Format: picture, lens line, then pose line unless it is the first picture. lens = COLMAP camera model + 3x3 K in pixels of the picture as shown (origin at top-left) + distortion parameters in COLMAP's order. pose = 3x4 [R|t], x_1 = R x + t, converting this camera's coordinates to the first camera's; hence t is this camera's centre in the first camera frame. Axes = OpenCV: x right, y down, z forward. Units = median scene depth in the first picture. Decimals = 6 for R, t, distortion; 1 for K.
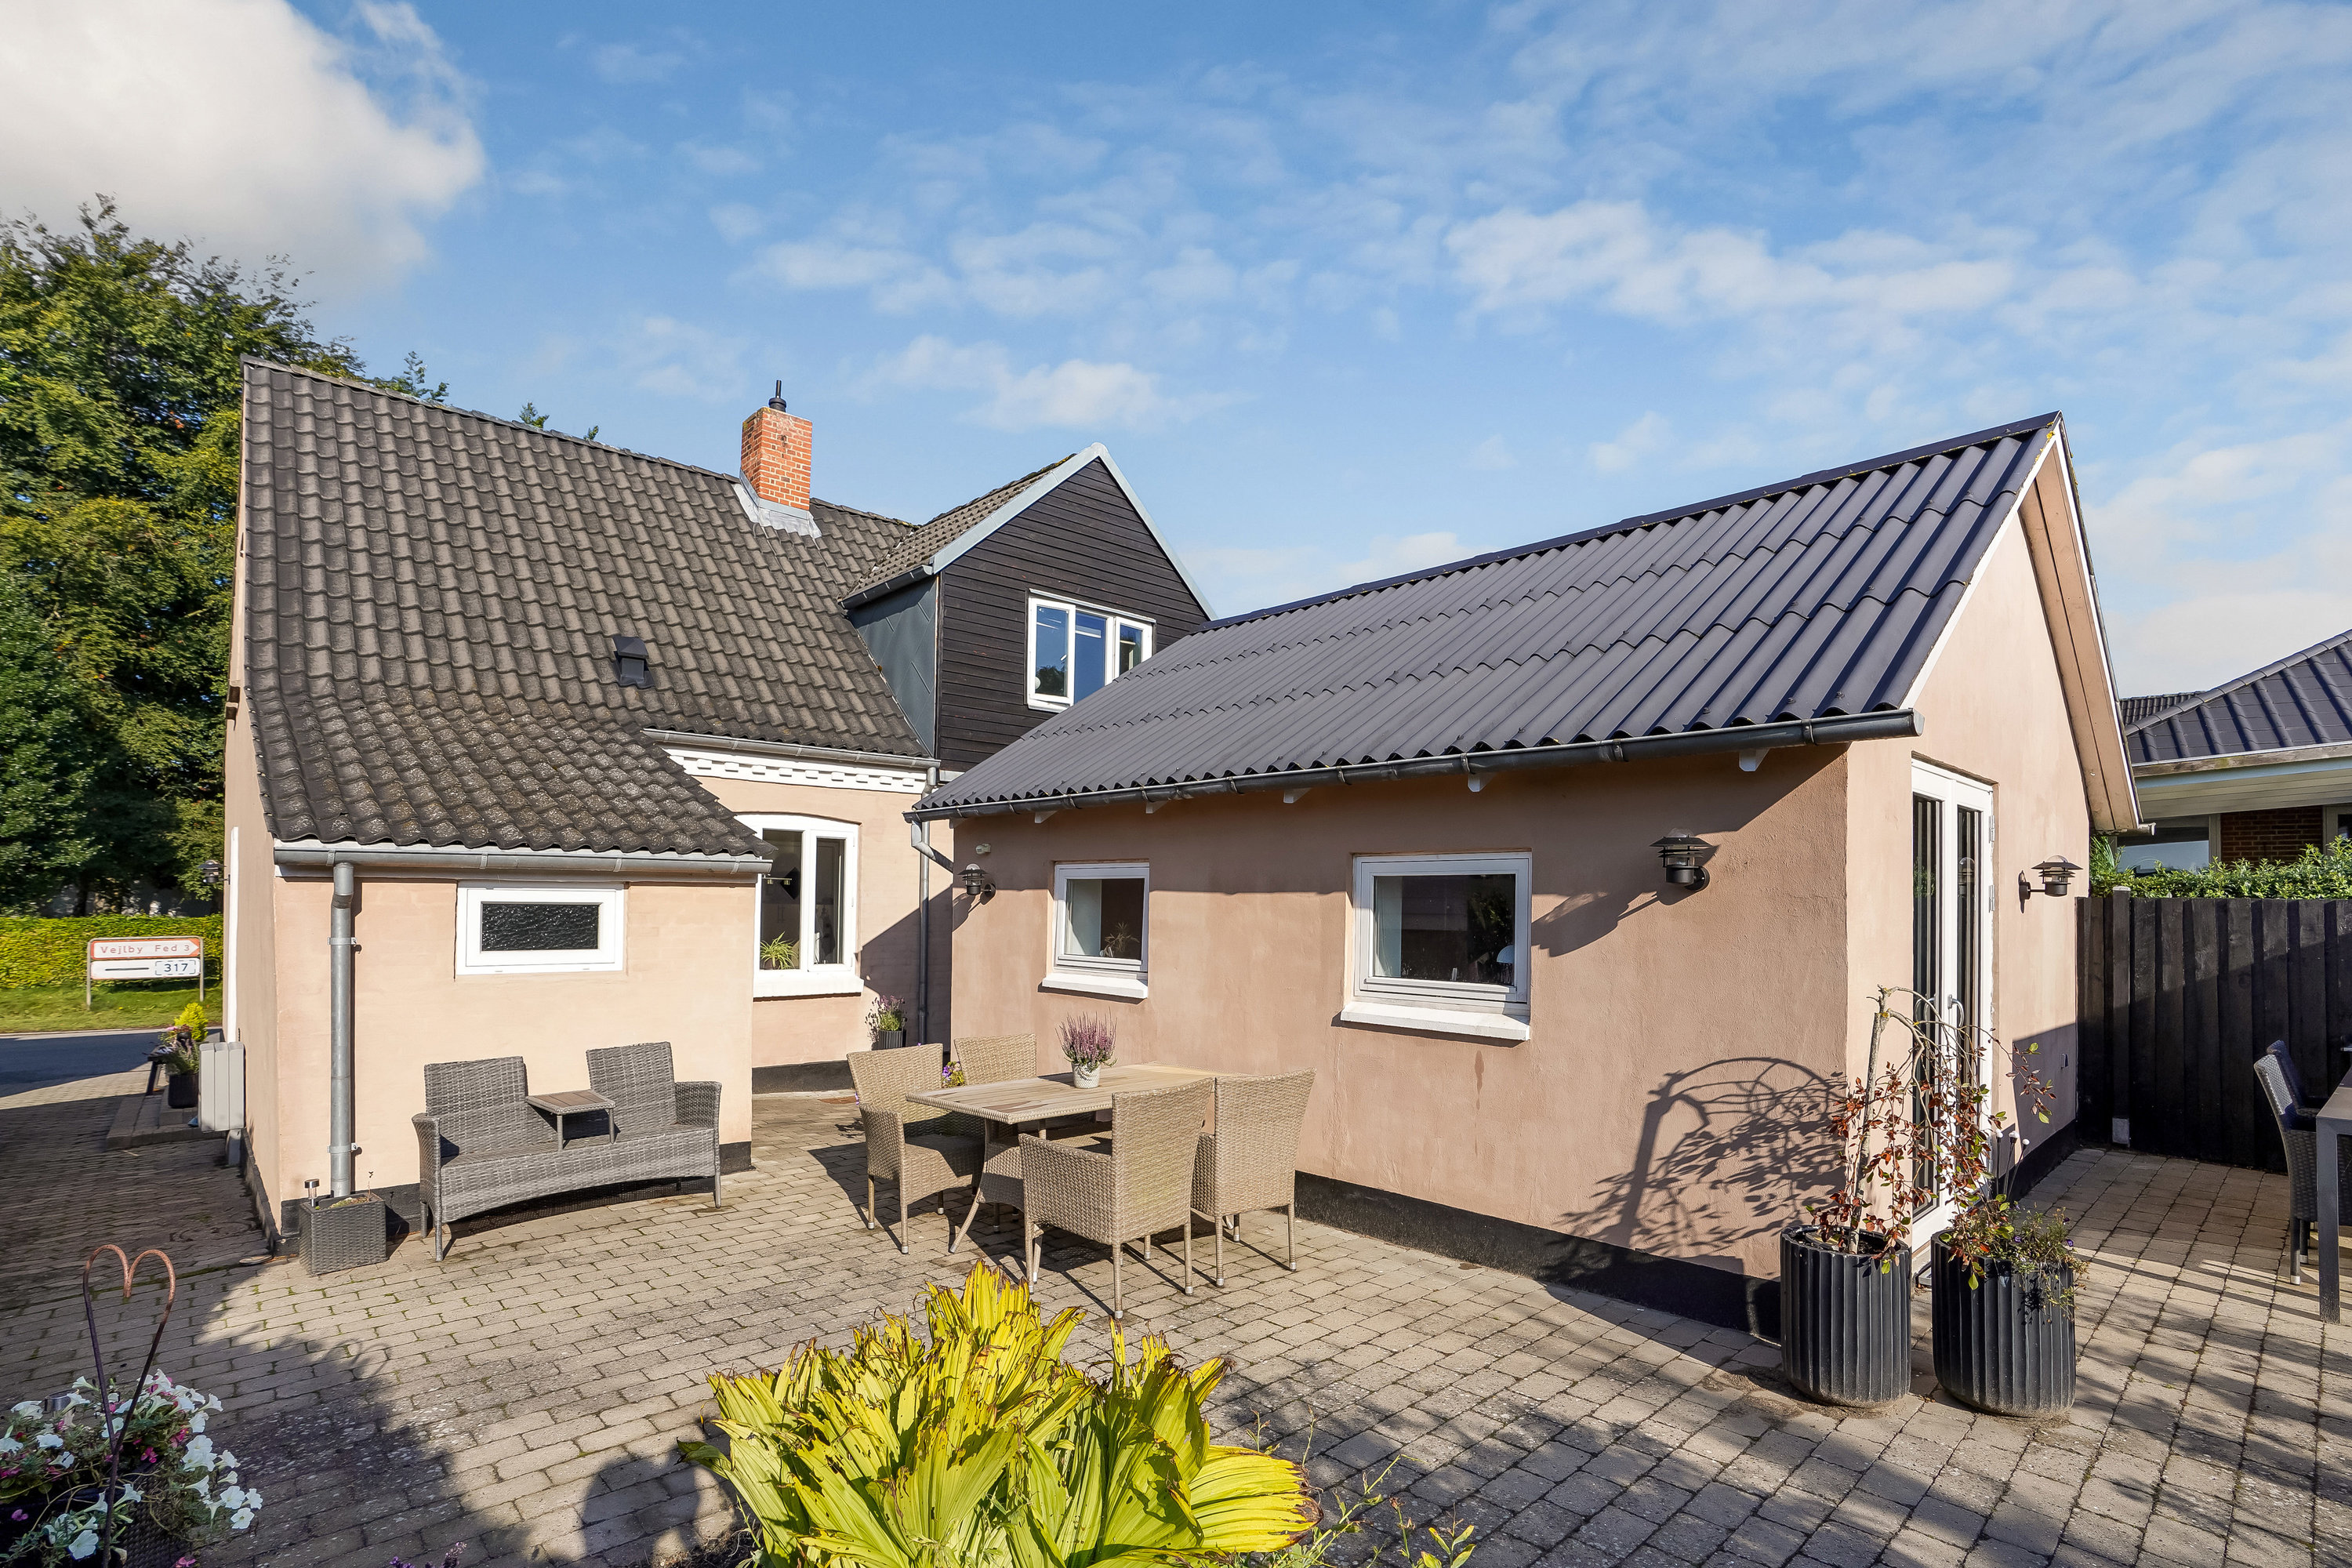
lens RADIAL K [[1091.1, 0, 1177.9], [0, 1091.1, 898.1], [0, 0, 1]] dist [-0.001087, -0.000725]
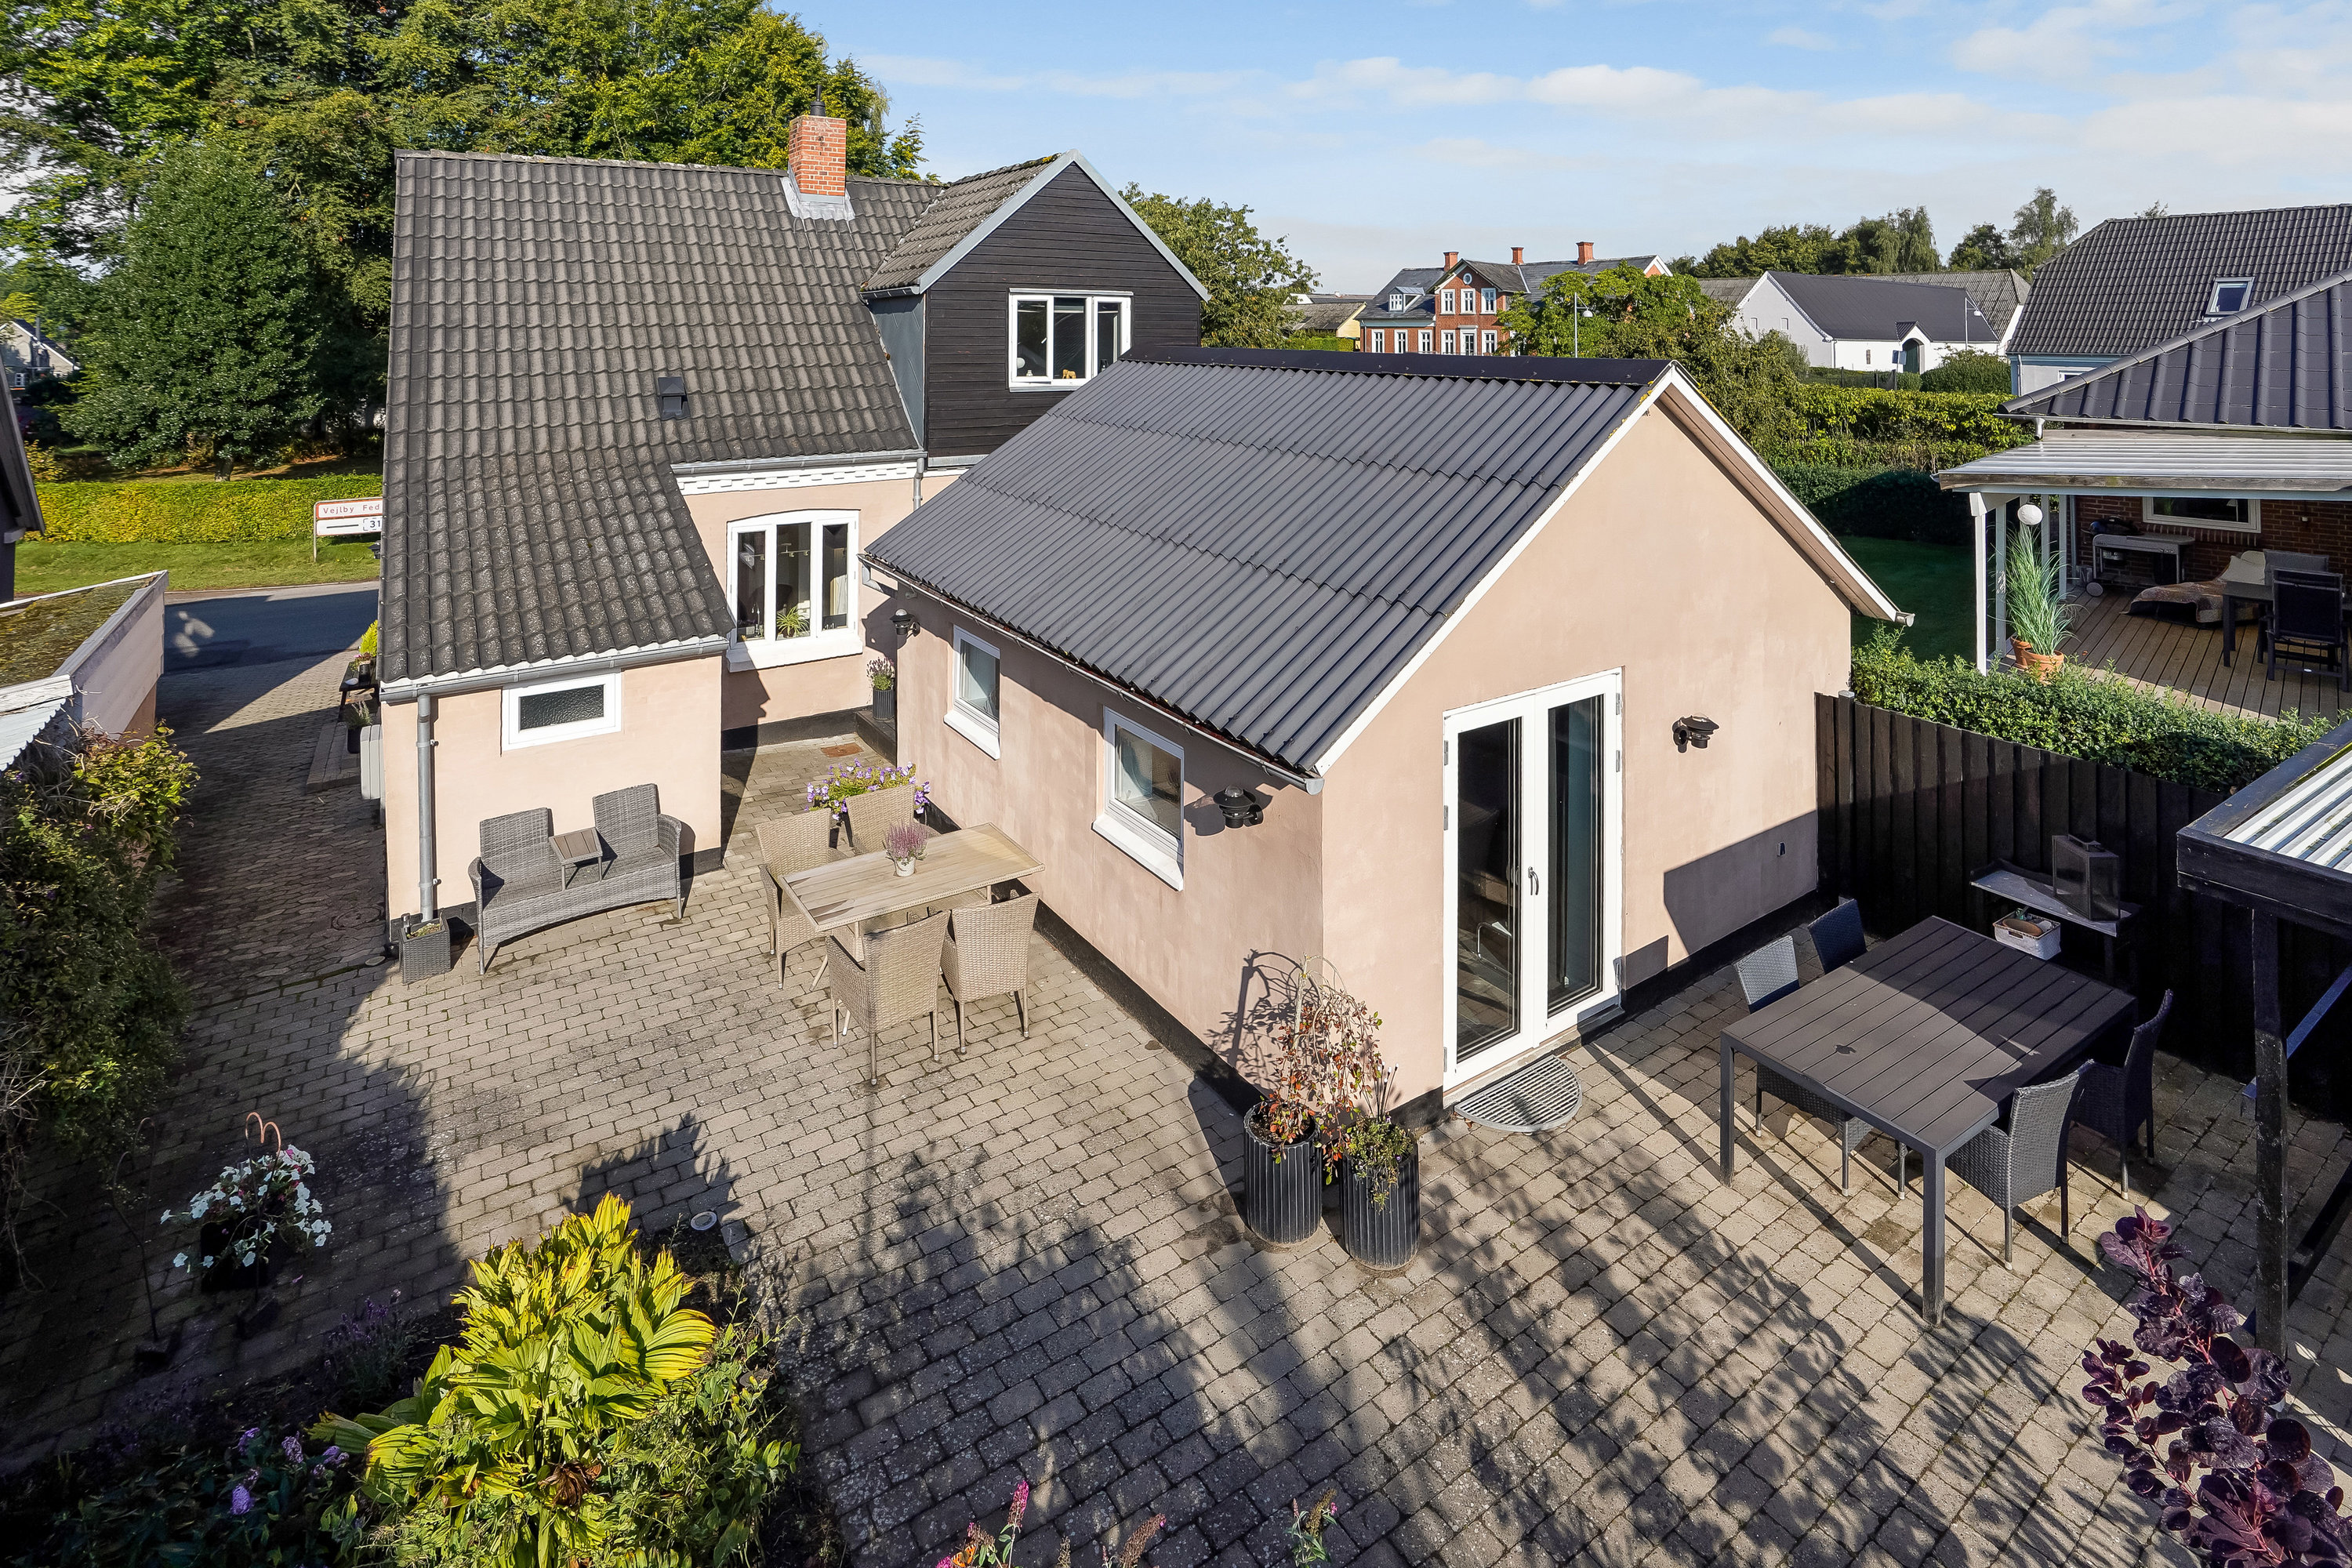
lens RADIAL K [[1159.1, 0, 1176.6], [0, 1159.1, 311.7], [0, 0, 1]] dist [-0.002275, -0.011654]
pose [[0.987830, -0.010854, -0.155158, 0.243098], [0.009095, 0.999886, -0.012040, -0.259410], [0.155271, 0.010483, 0.987816, -0.193559]]
